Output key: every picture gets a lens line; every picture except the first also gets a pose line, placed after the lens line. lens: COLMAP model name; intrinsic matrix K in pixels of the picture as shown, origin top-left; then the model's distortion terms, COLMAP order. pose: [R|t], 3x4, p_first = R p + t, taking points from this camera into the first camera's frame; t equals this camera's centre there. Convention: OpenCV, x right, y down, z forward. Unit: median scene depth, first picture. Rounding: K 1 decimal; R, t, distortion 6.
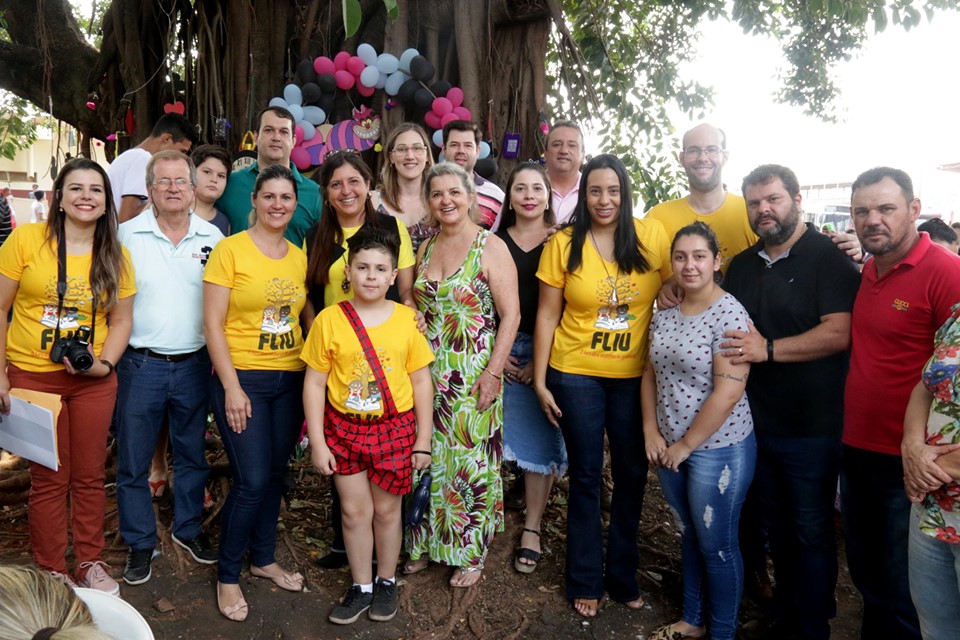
lens RADIAL K [[1001.0, 0, 422.4], [0, 1001.0, 320.3], [0, 0, 1]] dist [-0.097102, 0.423382]
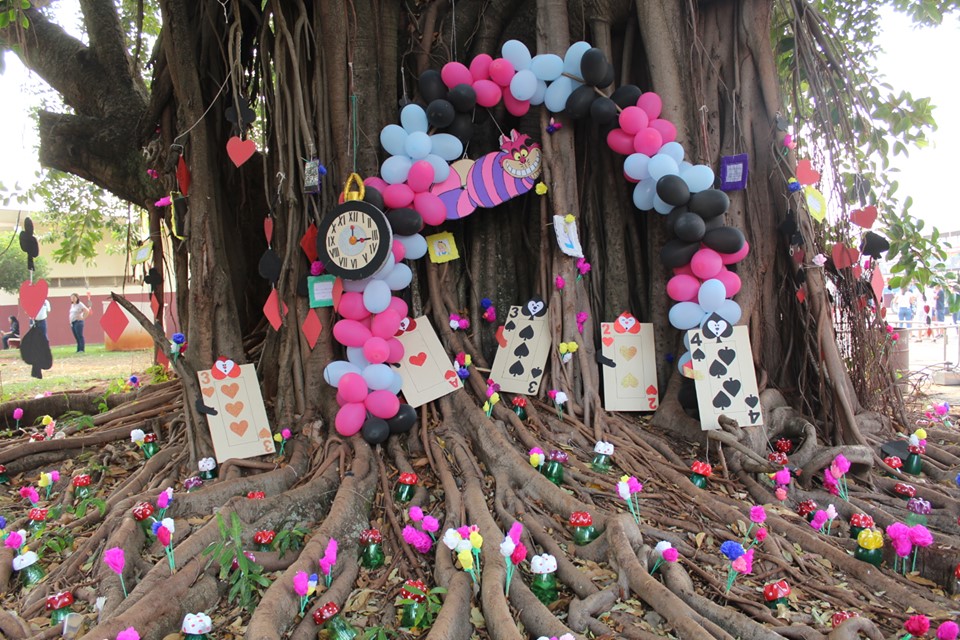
lens RADIAL K [[1001.0, 0, 422.4], [0, 1001.0, 320.3], [0, 0, 1]] dist [-0.097102, 0.423382]
pose [[0.991786, -0.065924, -0.109610, -0.055488], [0.057002, 0.994948, -0.082635, -0.030635], [0.114504, 0.075708, 0.990534, 0.316397]]
